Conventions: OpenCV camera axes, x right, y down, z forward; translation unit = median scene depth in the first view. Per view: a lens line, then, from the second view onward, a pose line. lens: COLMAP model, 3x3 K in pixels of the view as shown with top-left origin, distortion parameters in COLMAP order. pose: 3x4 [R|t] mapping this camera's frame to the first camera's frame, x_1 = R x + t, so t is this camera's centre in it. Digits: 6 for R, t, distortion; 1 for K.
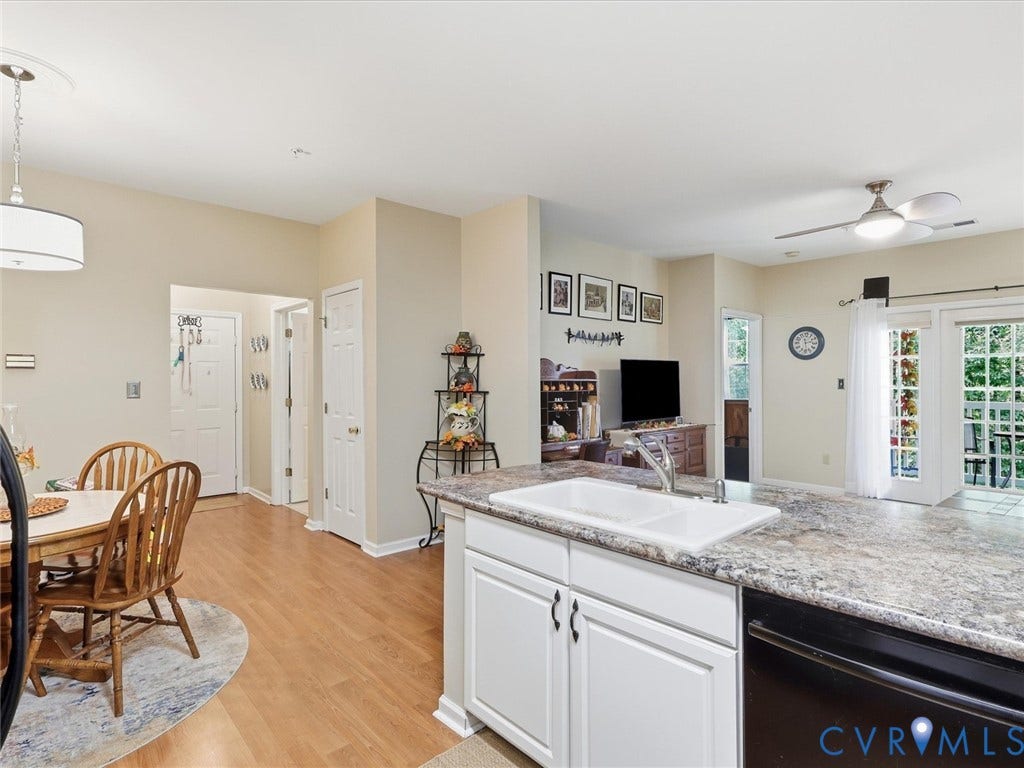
lens RADIAL K [[540.1, 0, 510.1], [0, 540.1, 377.7], [0, 0, 1]] dist [-0.000426, 0.000415]
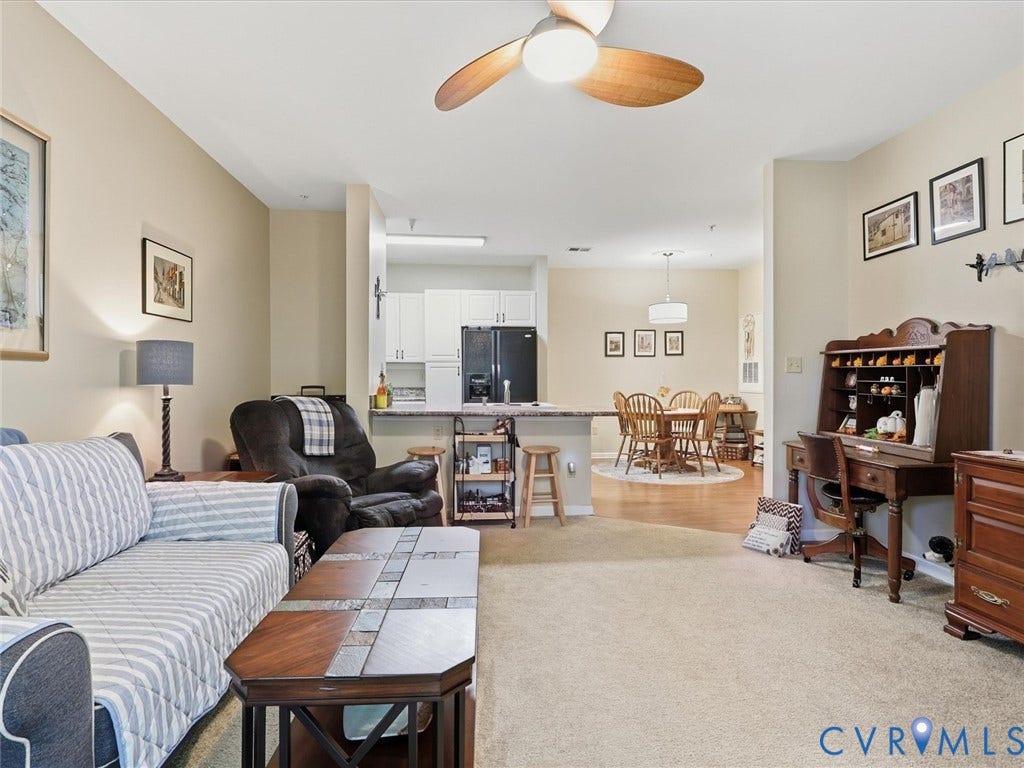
lens RADIAL K [[533.7, 0, 511.4], [0, 533.7, 380.5], [0, 0, 1]] dist [-0.002230, 0.000201]
pose [[-0.601628, 0.008597, -0.798730, 0.841328], [0.004055, 0.999962, 0.007709, 0.032375], [0.798766, 0.001399, -0.601640, 0.945020]]
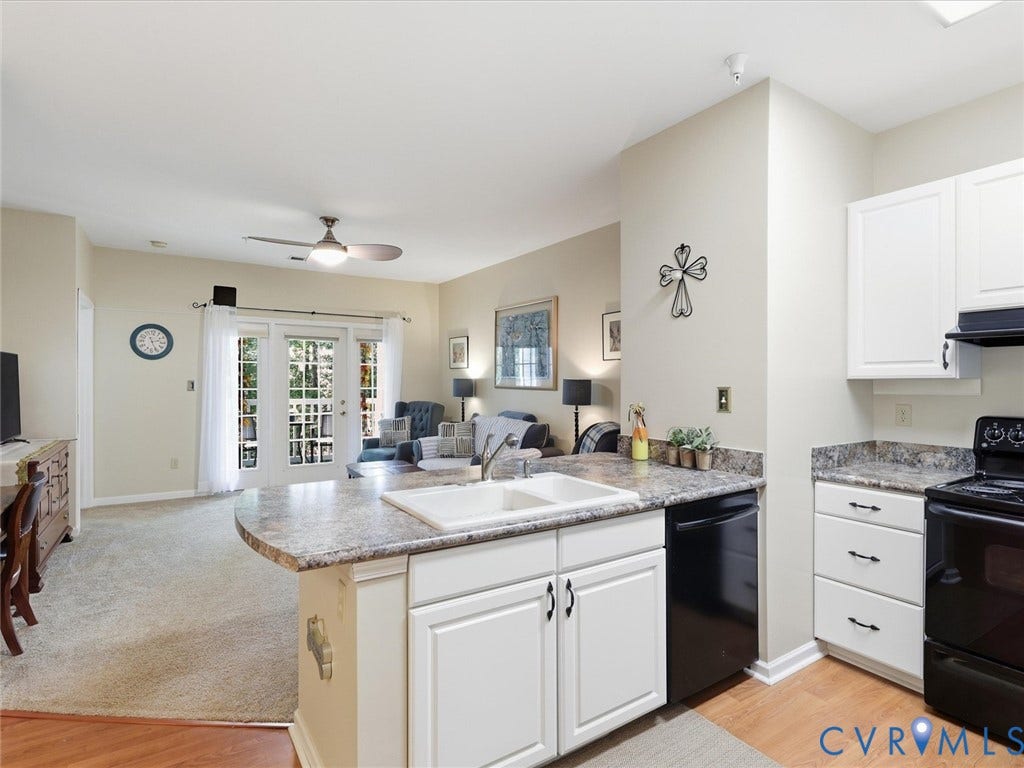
lens RADIAL K [[533.7, 0, 511.4], [0, 533.7, 380.5], [0, 0, 1]] dist [-0.002230, 0.000201]
pose [[0.162705, 0.002195, 0.986672, -0.312962], [-0.005586, 0.999984, -0.001304, 0.000317], [-0.986659, -0.005299, 0.162715, 0.296819]]
